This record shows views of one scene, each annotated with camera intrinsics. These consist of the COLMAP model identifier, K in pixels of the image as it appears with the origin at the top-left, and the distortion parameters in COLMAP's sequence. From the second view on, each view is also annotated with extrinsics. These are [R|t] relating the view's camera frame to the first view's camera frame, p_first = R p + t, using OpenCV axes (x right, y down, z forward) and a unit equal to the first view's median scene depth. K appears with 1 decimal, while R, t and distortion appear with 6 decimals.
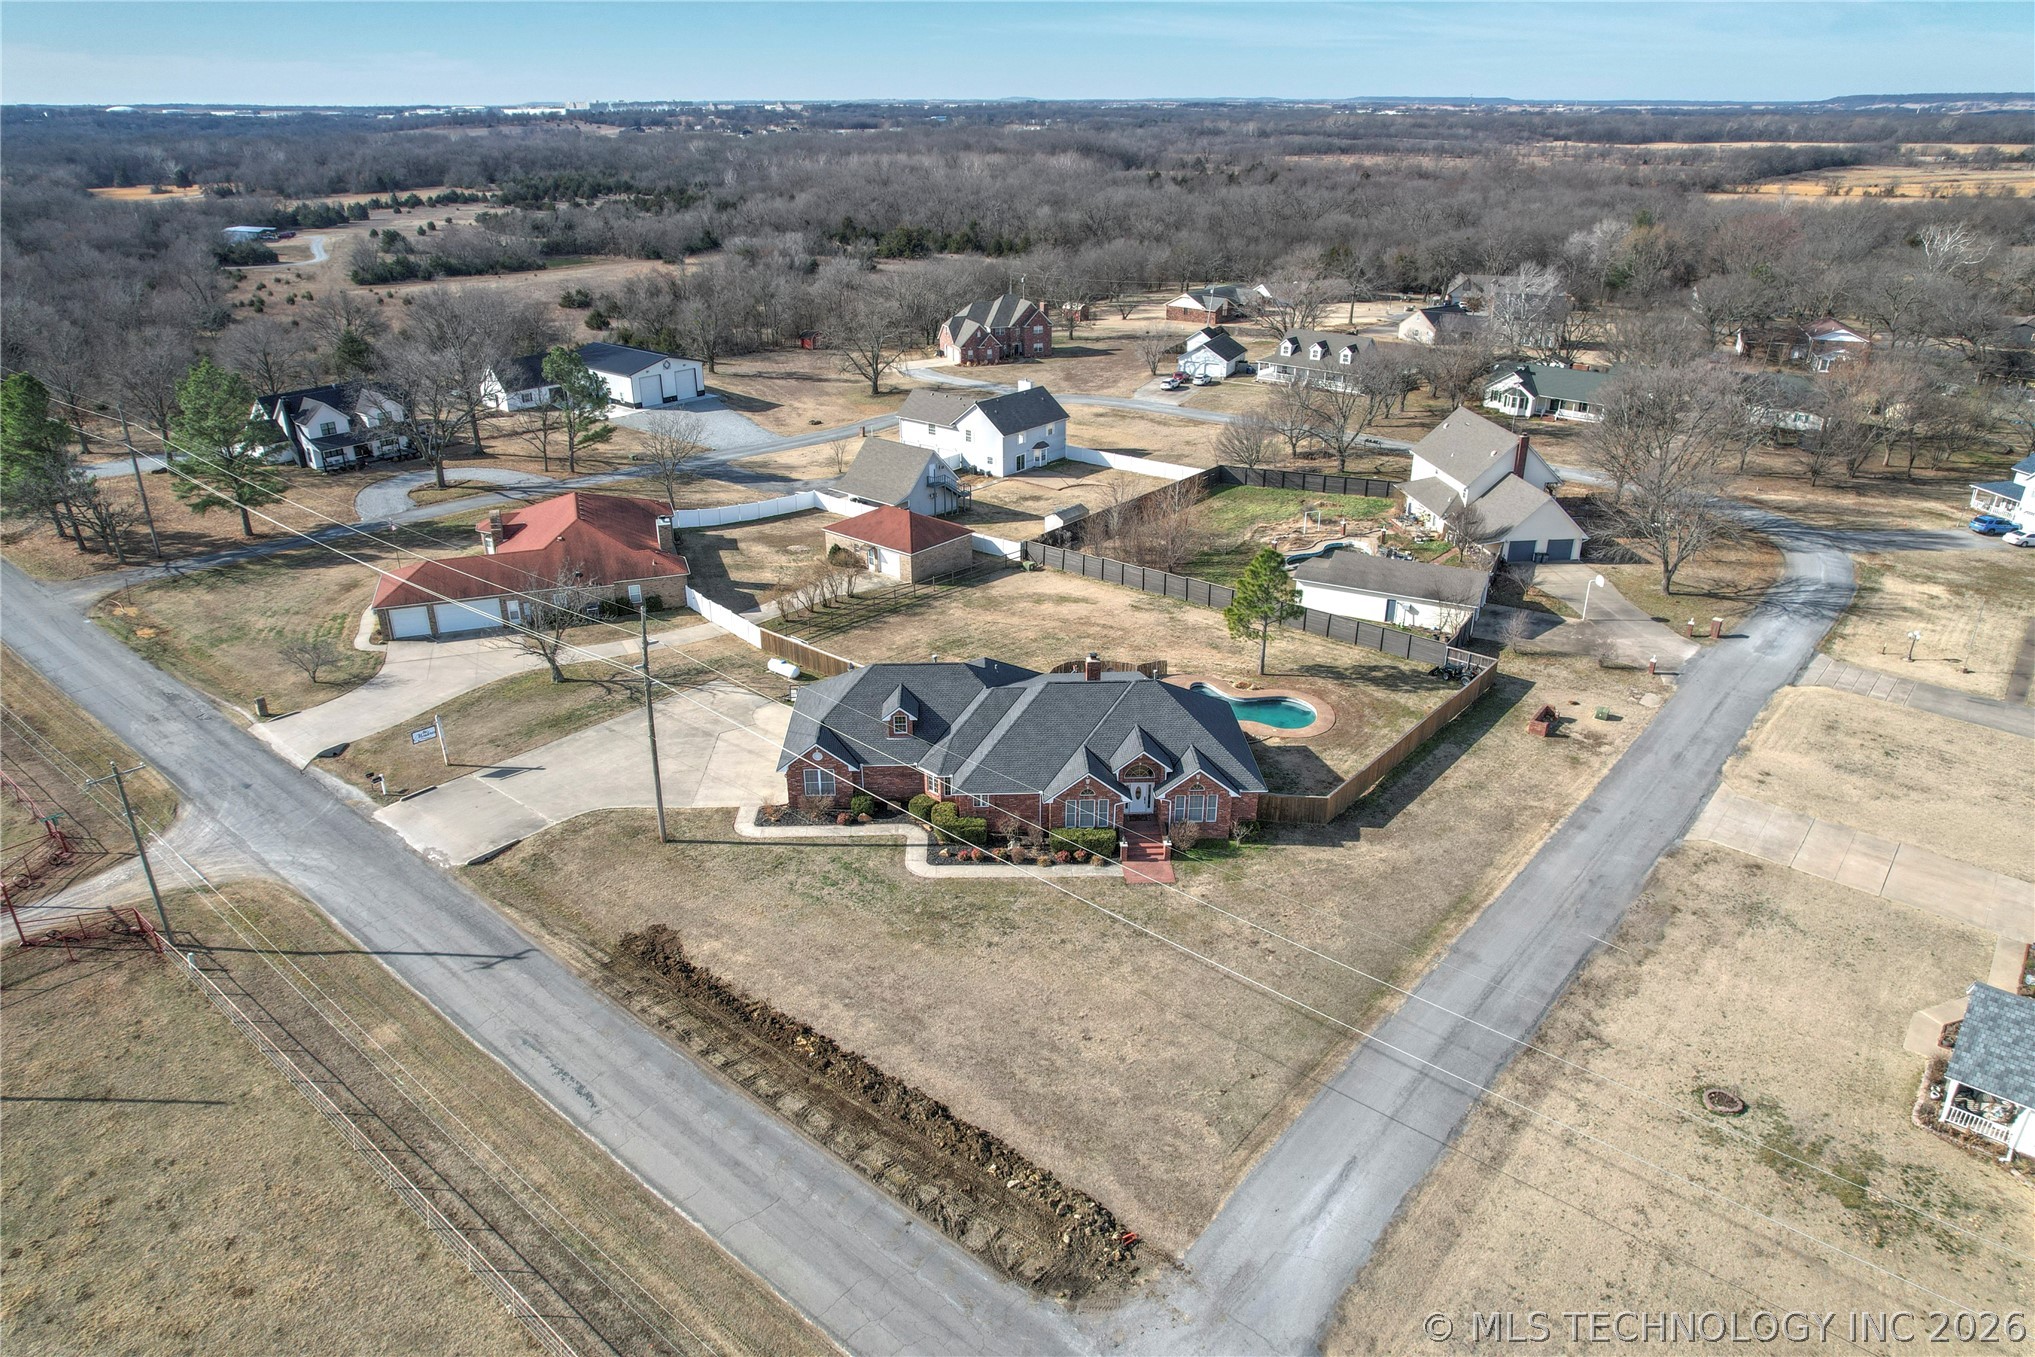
lens RADIAL K [[1299.3, 0, 1017.5], [0, 1299.3, 678.5], [0, 0, 1]] dist [-0.067666, 0.053283]
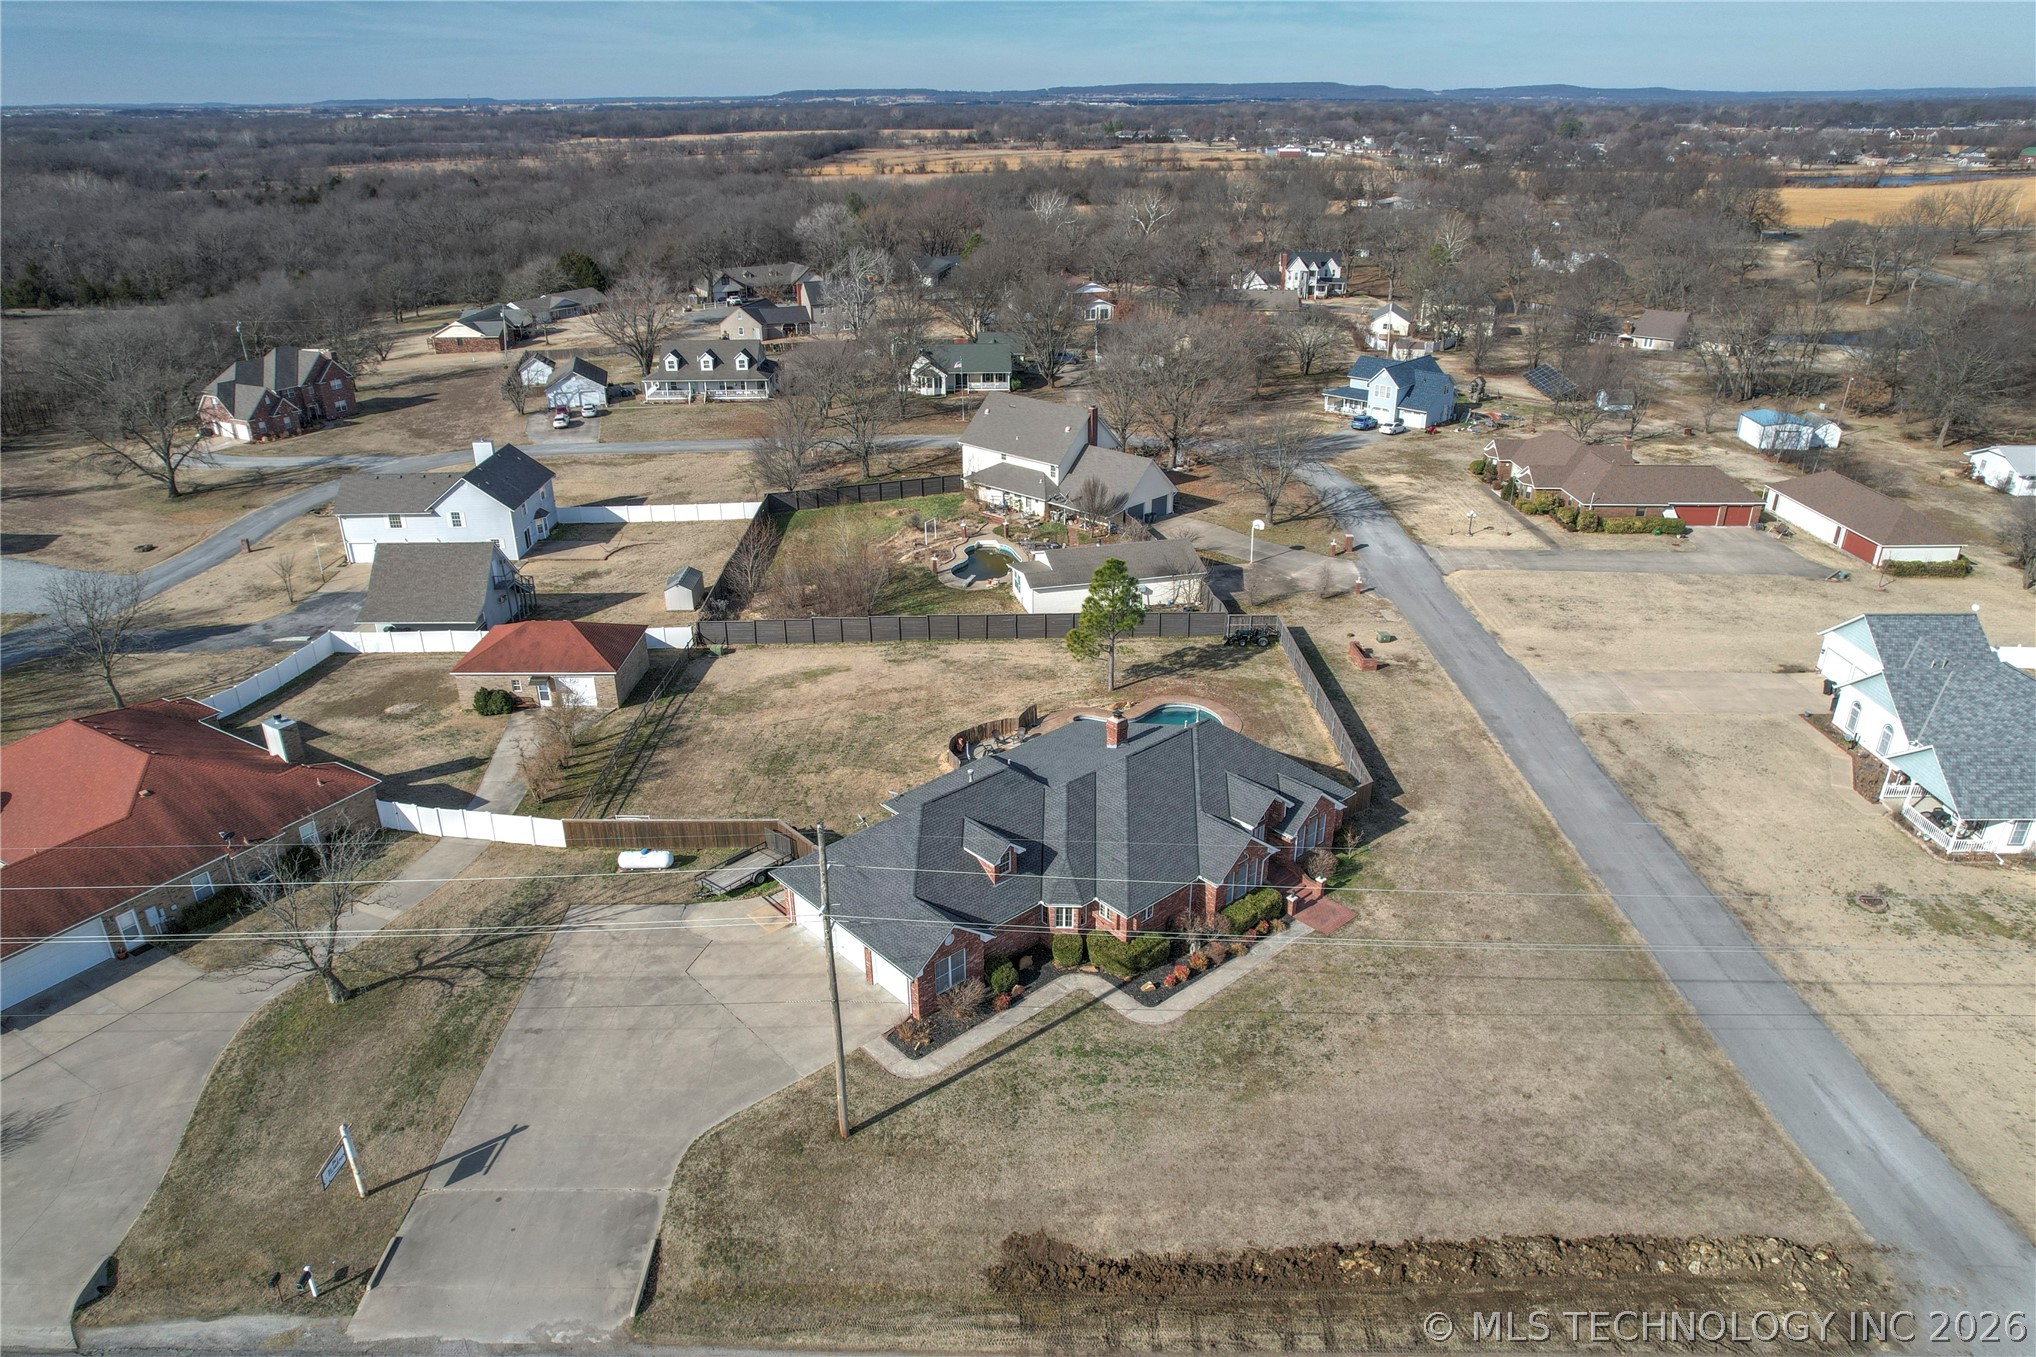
lens RADIAL K [[1299.9, 0, 1018.0], [0, 1299.9, 678.5], [0, 0, 1]] dist [-0.067666, 0.053283]
pose [[0.765954, -0.268233, 0.584265, -0.407438], [0.268374, 0.959236, 0.088550, -0.111376], [-0.584200, 0.088977, 0.806717, 0.269081]]
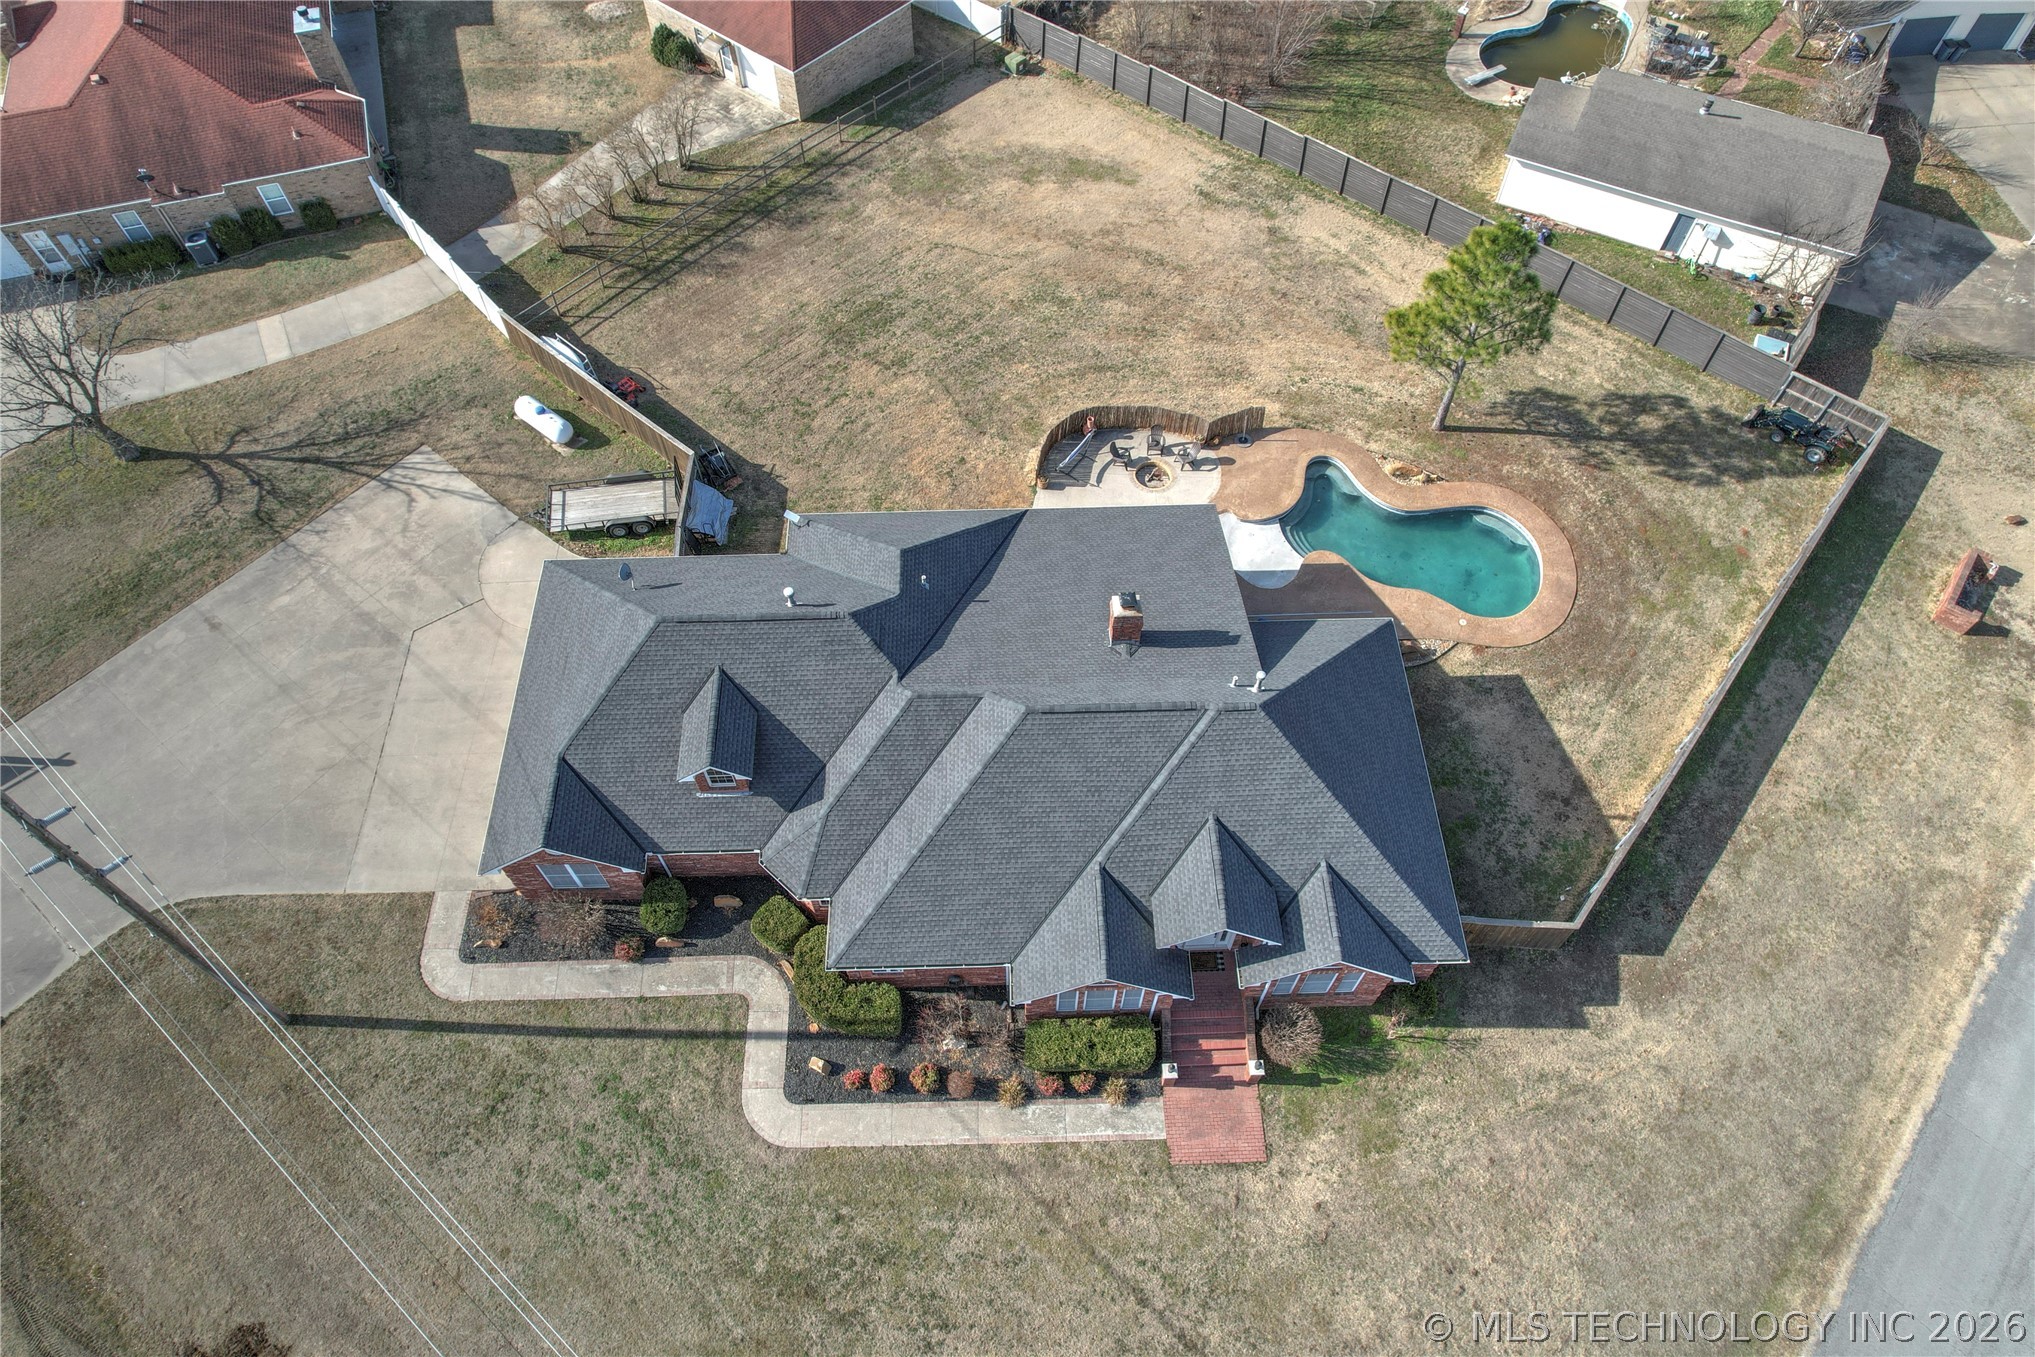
lens RADIAL K [[1306.2, 0, 1017.5], [0, 1306.2, 678.5], [0, 0, 1]] dist [-0.081196, 0.072776]
pose [[0.999954, 0.008279, -0.004903, 0.017439], [-0.004280, 0.839117, 0.543935, -0.202334], [0.008617, -0.543889, 0.839113, 0.483971]]
